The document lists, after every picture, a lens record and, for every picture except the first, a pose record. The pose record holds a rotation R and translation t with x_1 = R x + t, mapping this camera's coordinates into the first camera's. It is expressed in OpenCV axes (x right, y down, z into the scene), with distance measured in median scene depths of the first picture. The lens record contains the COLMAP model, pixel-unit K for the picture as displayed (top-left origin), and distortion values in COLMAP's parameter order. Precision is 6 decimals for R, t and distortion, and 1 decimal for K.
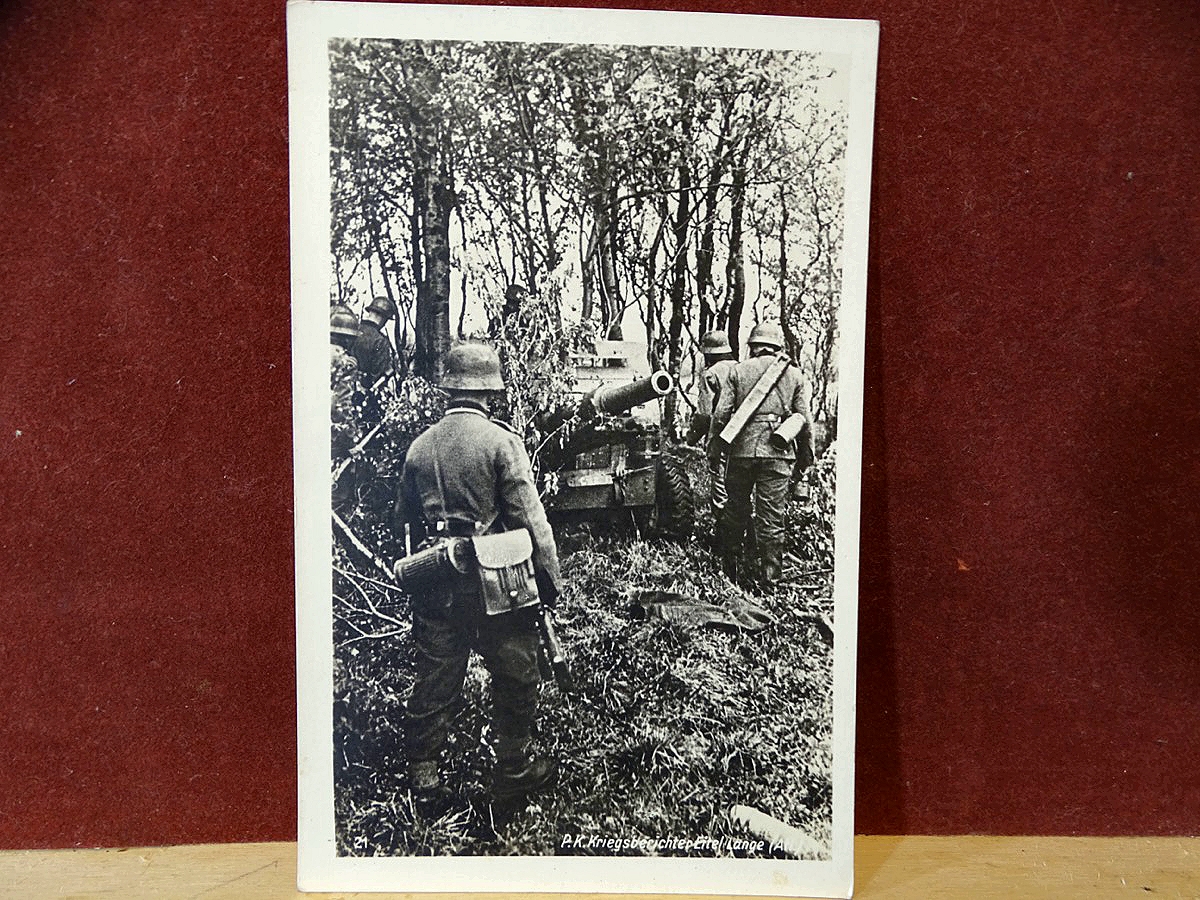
lens RADIAL K [[838.3, 0, 595.2], [0, 838.3, 435.7], [0, 0, 1]] dist [0.024674, -0.026386]
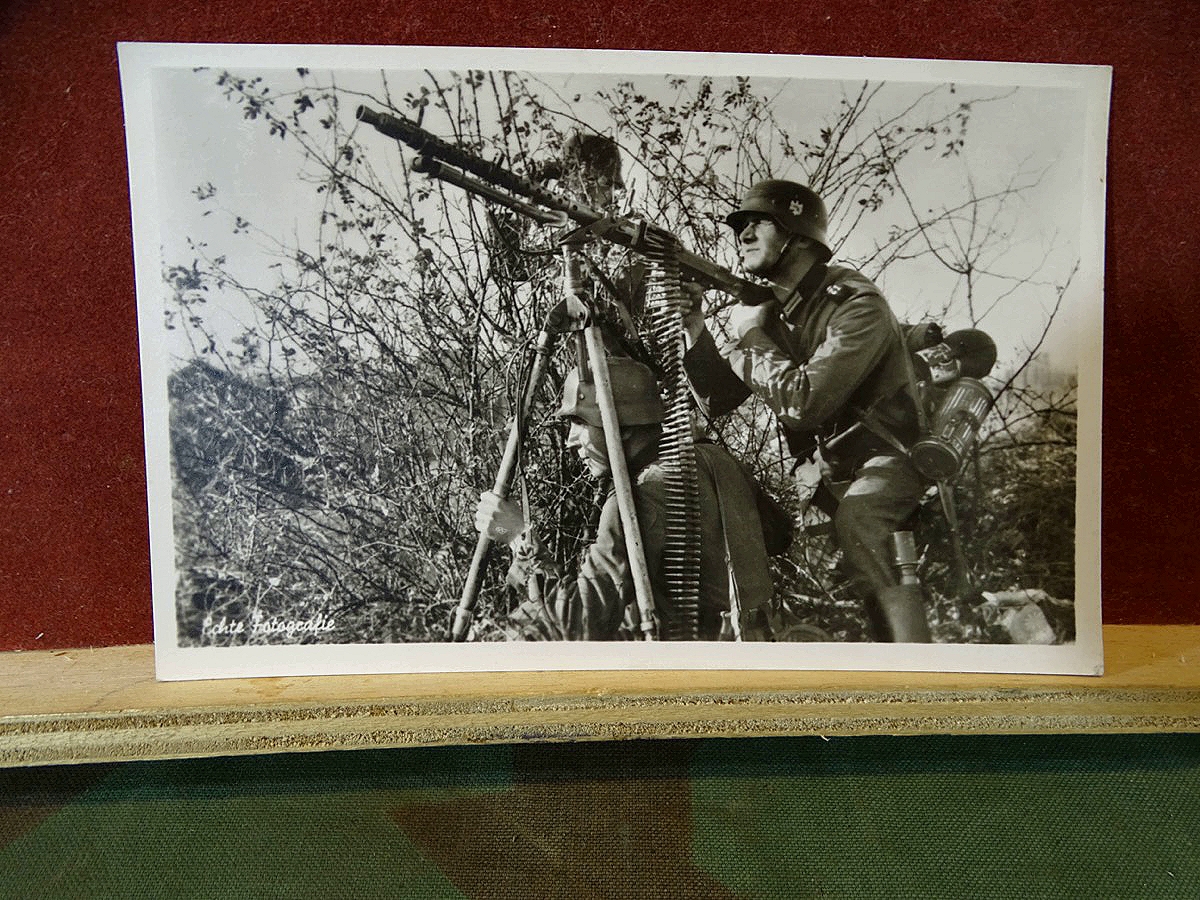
lens RADIAL K [[838.3, 0, 603.6], [0, 838.3, 445.5], [0, 0, 1]] dist [0.024674, -0.026386]
pose [[0.999836, -0.018101, 0.001068, 0.026082], [0.017971, 0.997080, 0.074218, 0.227128], [-0.002409, -0.074187, 0.997241, 0.137272]]
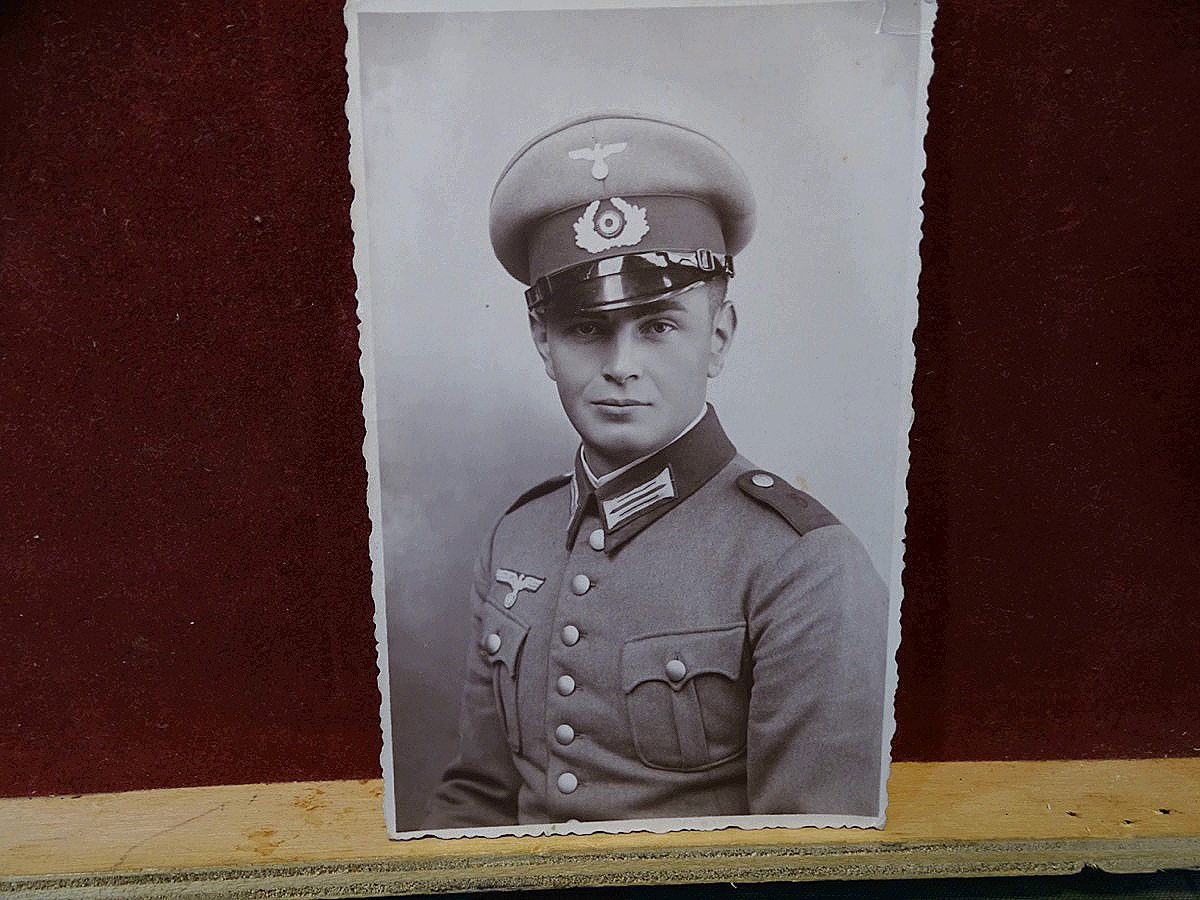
lens RADIAL K [[838.3, 0, 599.2], [0, 838.3, 435.6], [0, 0, 1]] dist [0.024674, -0.026386]
pose [[0.999428, -0.029952, -0.015673, 0.112337], [0.031465, 0.993718, 0.107394, -0.041434], [0.012358, -0.107826, 0.994093, 0.028341]]
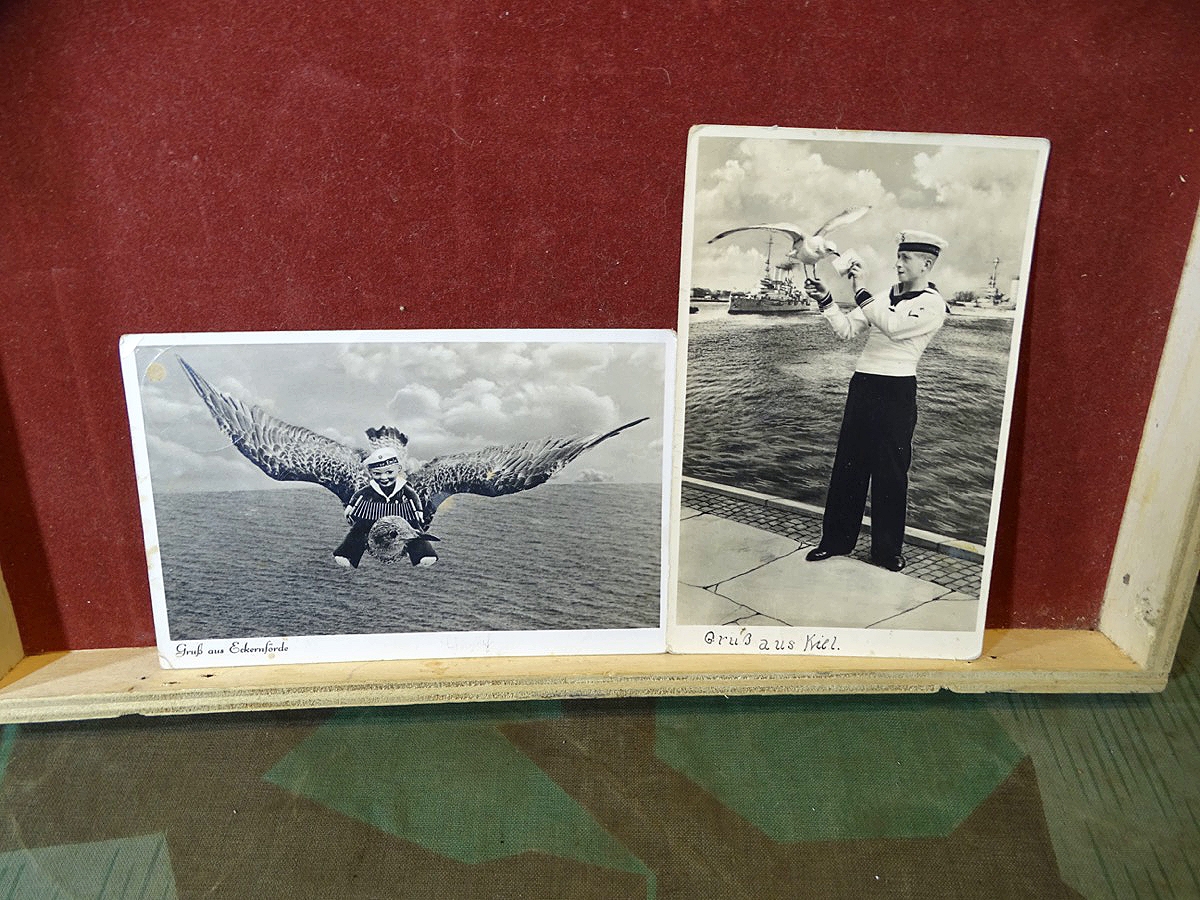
lens RADIAL K [[849.8, 0, 585.8], [0, 849.8, 406.7], [0, 0, 1]] dist [0.000740, -0.004822]
pose [[0.999936, -0.009832, 0.005586, -0.029550], [0.008814, 0.987145, 0.159581, -0.210476], [-0.007083, -0.159522, 0.987169, -0.540736]]
